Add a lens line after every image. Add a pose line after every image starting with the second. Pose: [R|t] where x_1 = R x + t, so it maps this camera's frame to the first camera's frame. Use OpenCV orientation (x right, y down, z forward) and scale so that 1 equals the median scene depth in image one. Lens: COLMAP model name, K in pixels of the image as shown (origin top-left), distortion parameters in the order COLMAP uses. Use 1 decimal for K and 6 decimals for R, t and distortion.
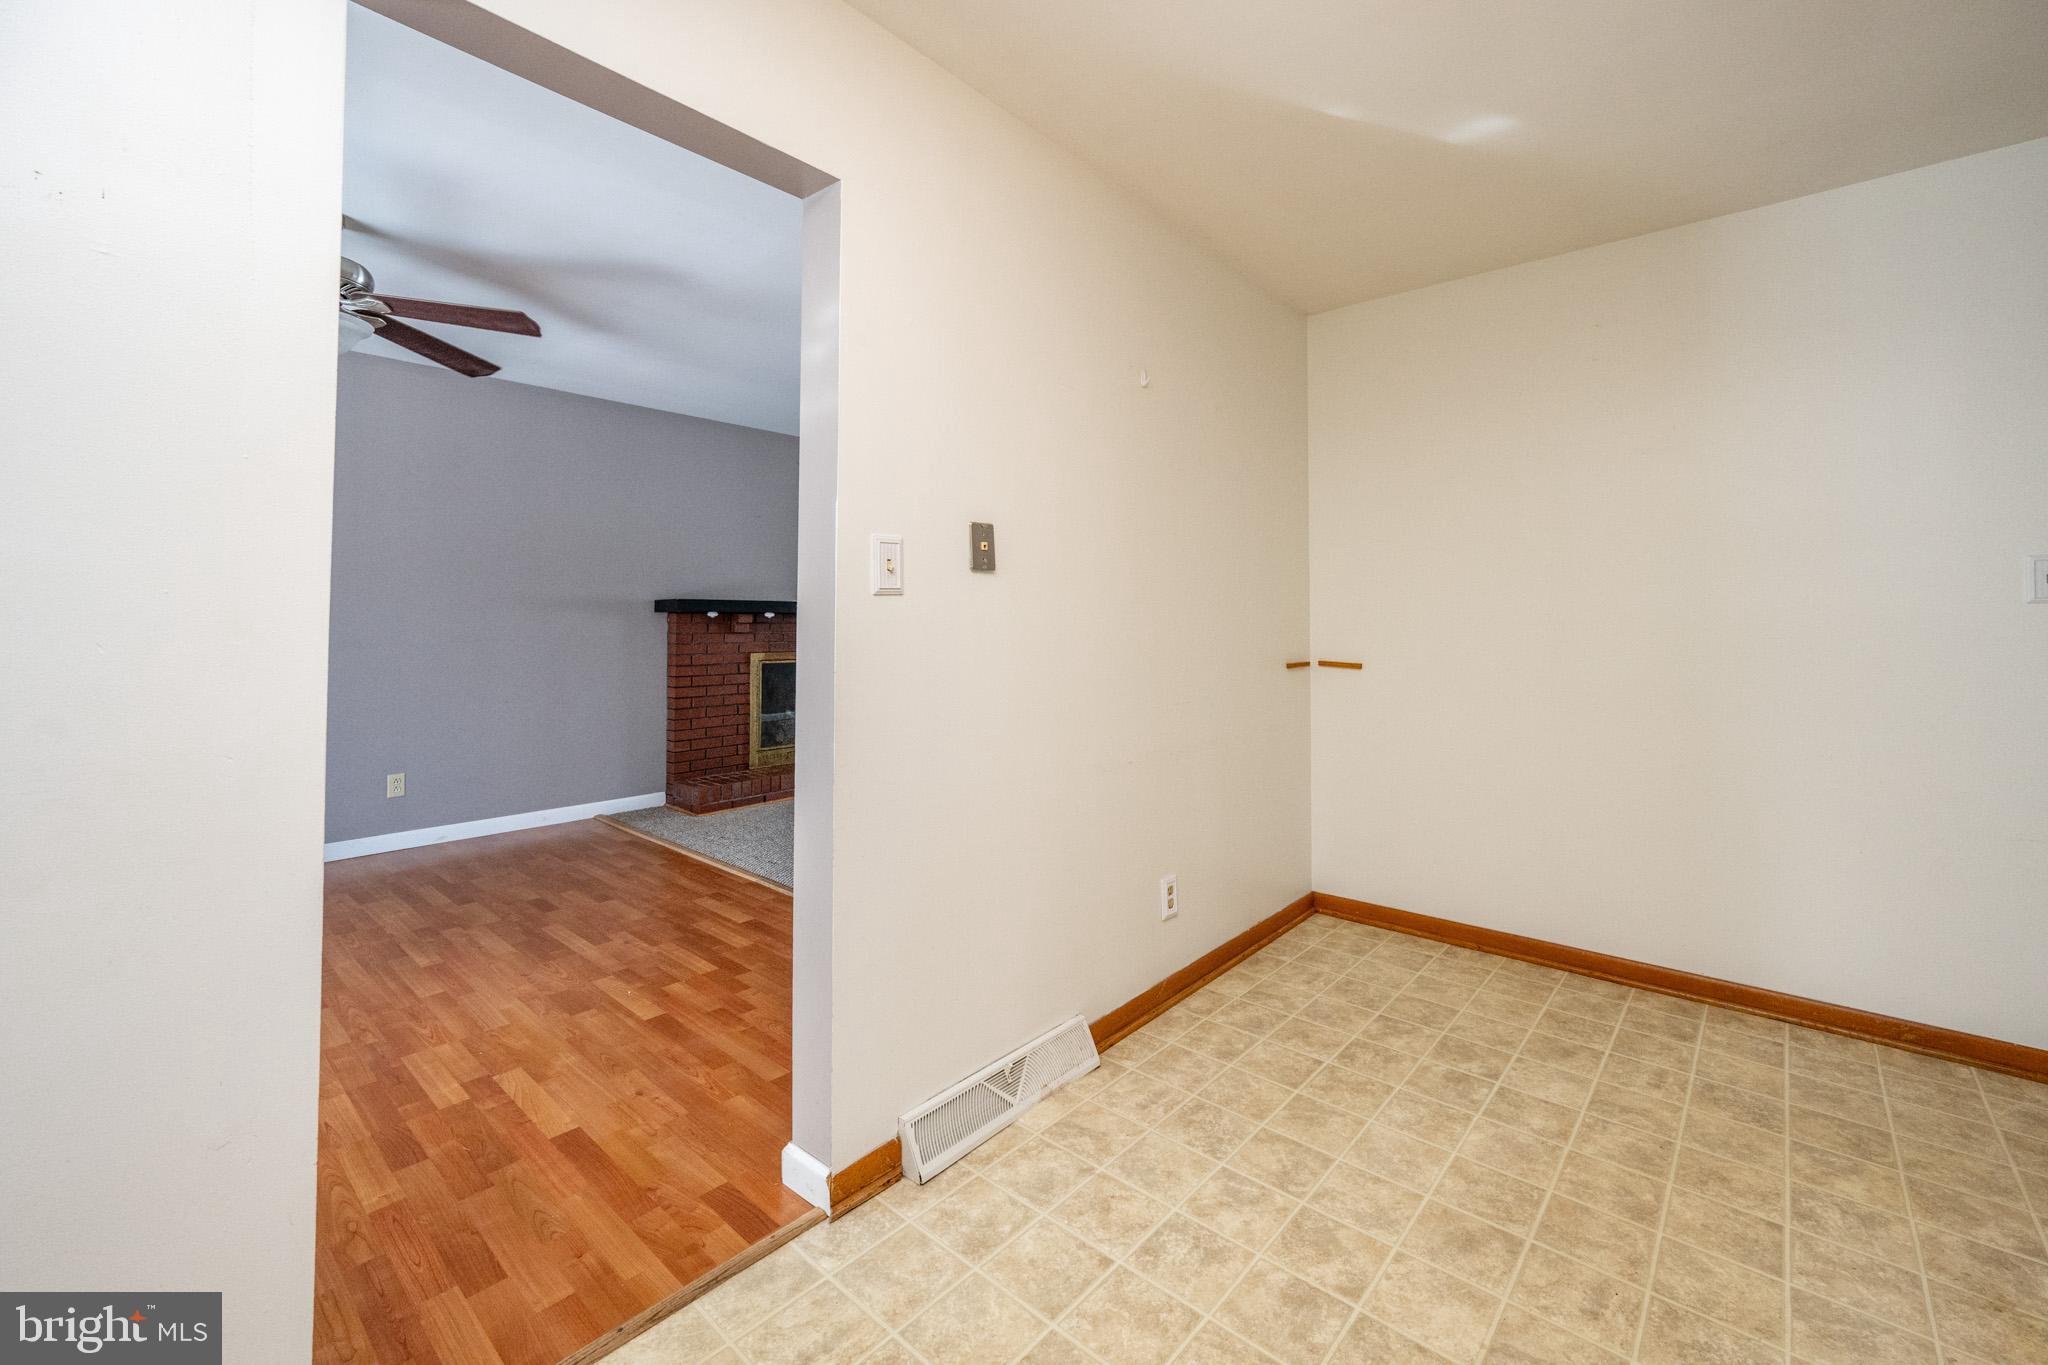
lens RADIAL K [[833.7, 0, 1038.2], [0, 833.7, 586.7], [0, 0, 1]] dist [-0.002289, 0.000085]
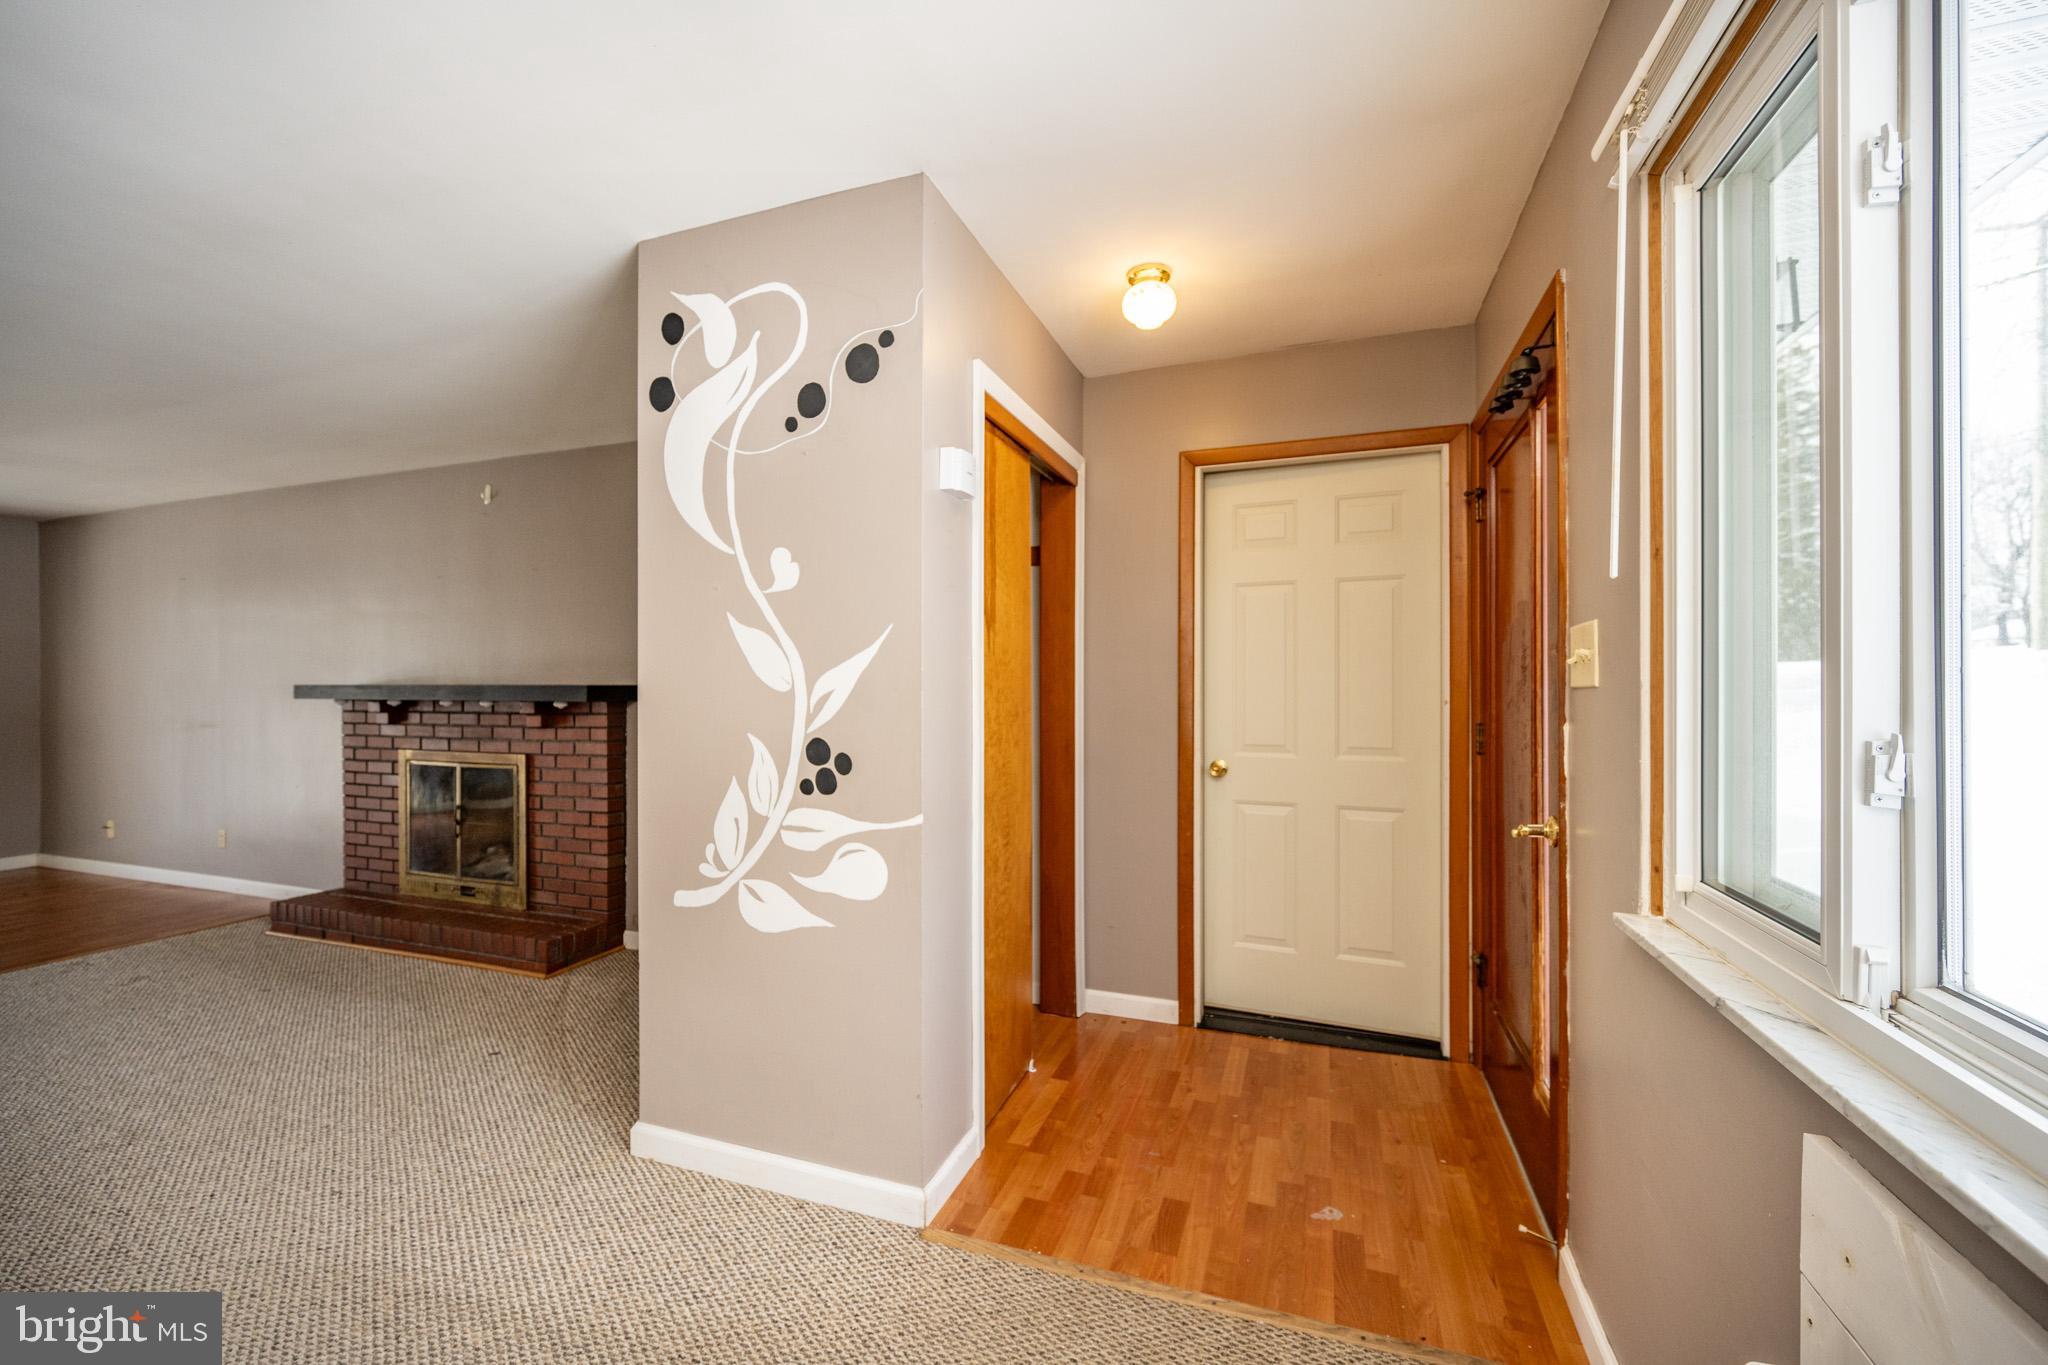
lens RADIAL K [[833.7, 0, 1069.5], [0, 833.7, 694.9], [0, 0, 1]] dist [-0.002289, 0.000085]
pose [[0.362763, 0.013085, -0.931789, 0.680151], [0.037818, 0.998871, 0.028750, 0.031738], [0.931114, -0.045668, 0.361859, 1.422676]]
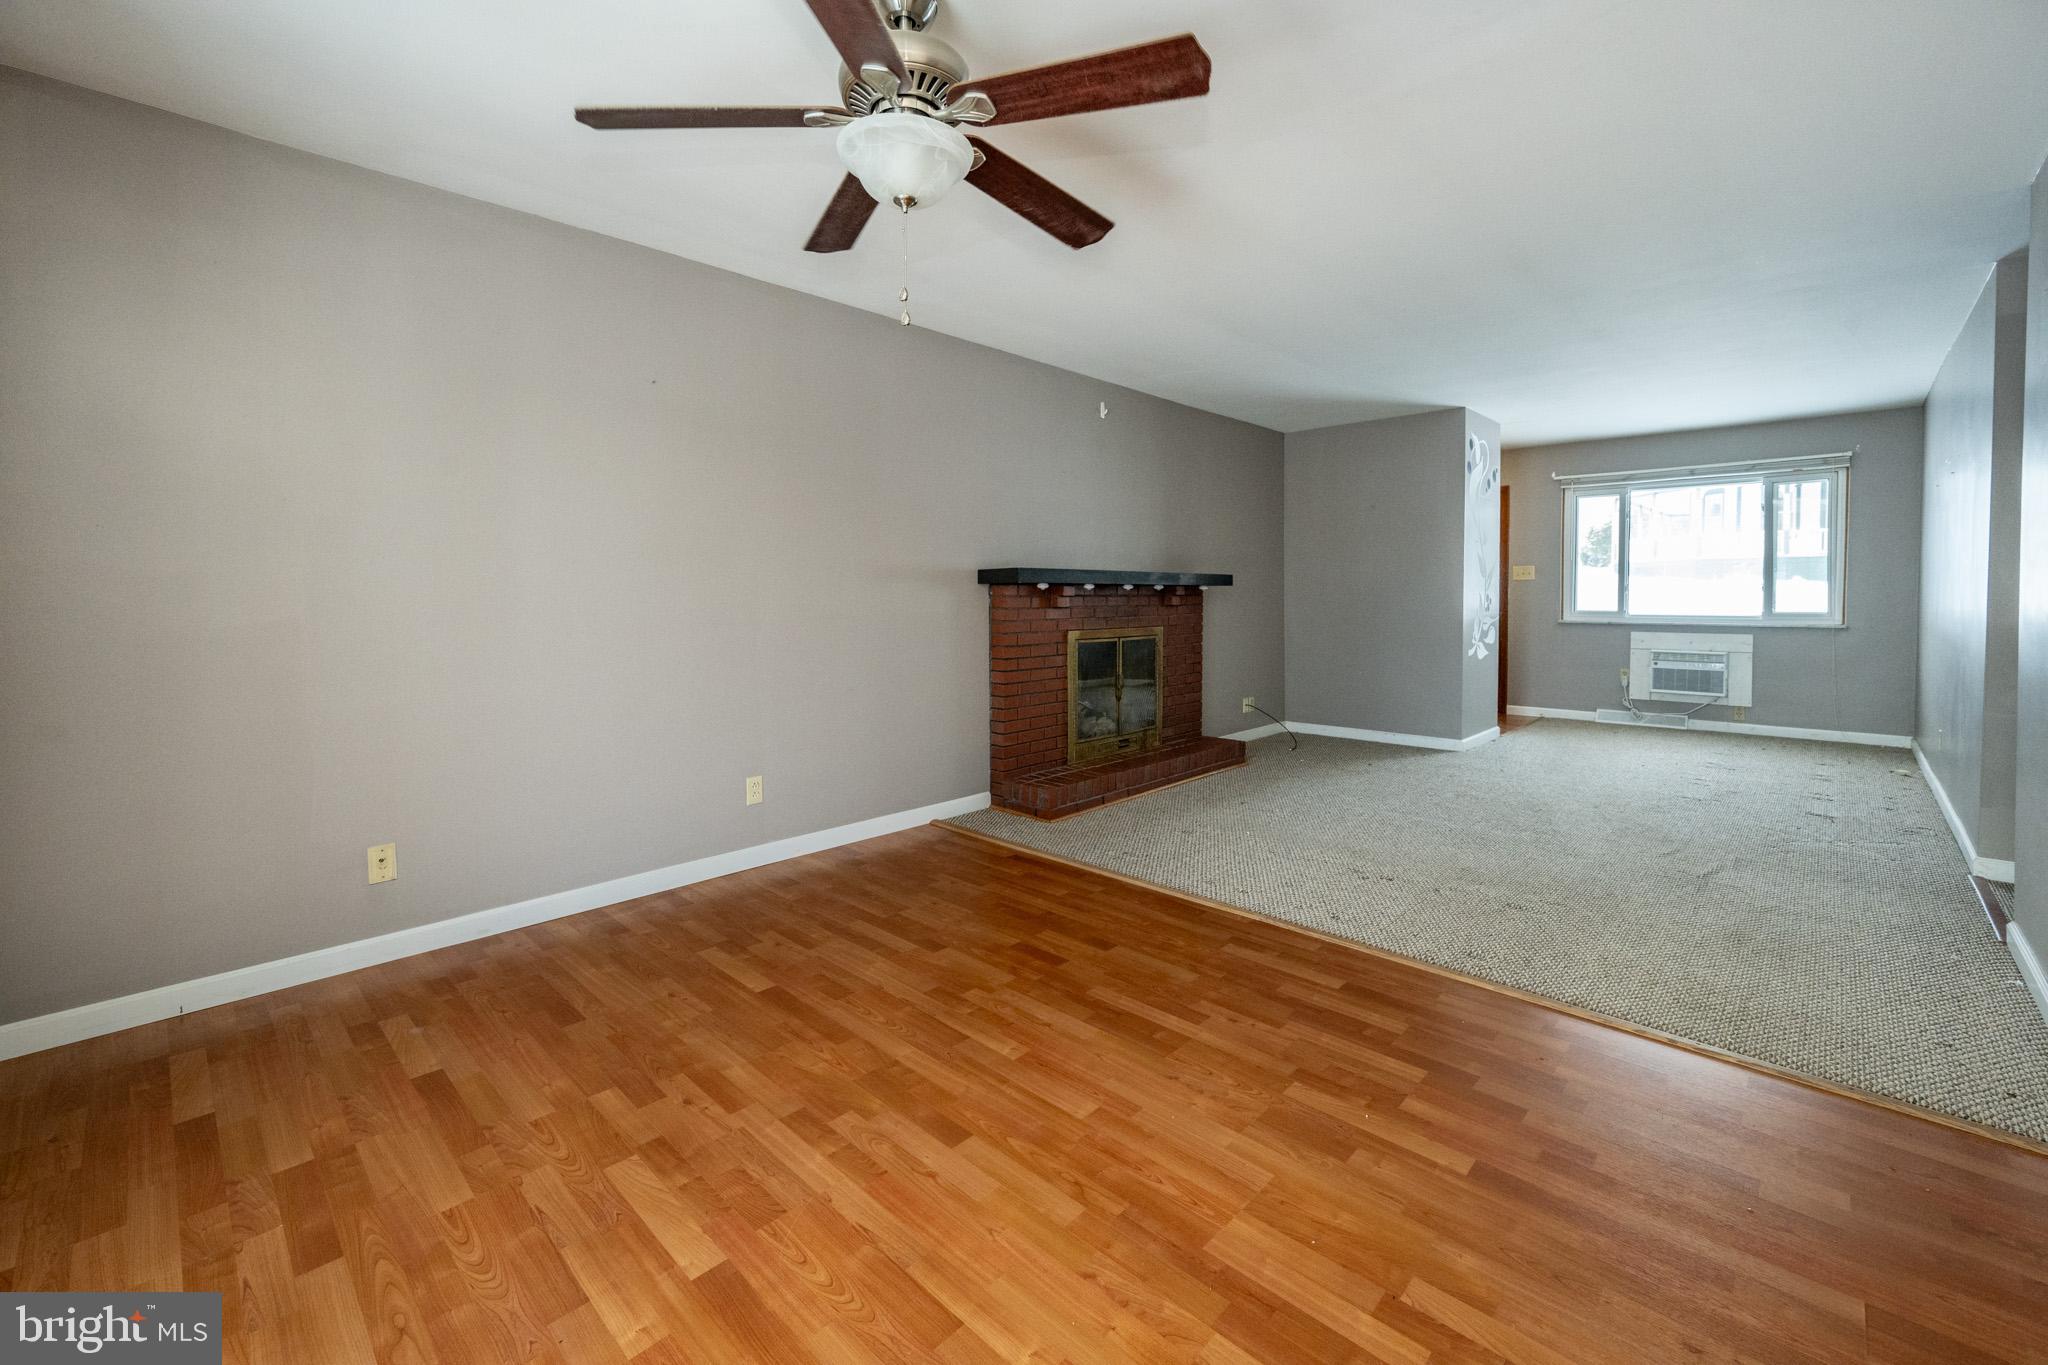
lens RADIAL K [[833.7, 0, 1009.6], [0, 833.7, 615.7], [0, 0, 1]] dist [-0.002289, 0.000085]
pose [[0.997999, -0.004351, -0.063072, -0.380306], [0.008347, 0.997964, 0.063227, 0.010443], [0.062668, -0.063627, 0.996004, 0.158928]]
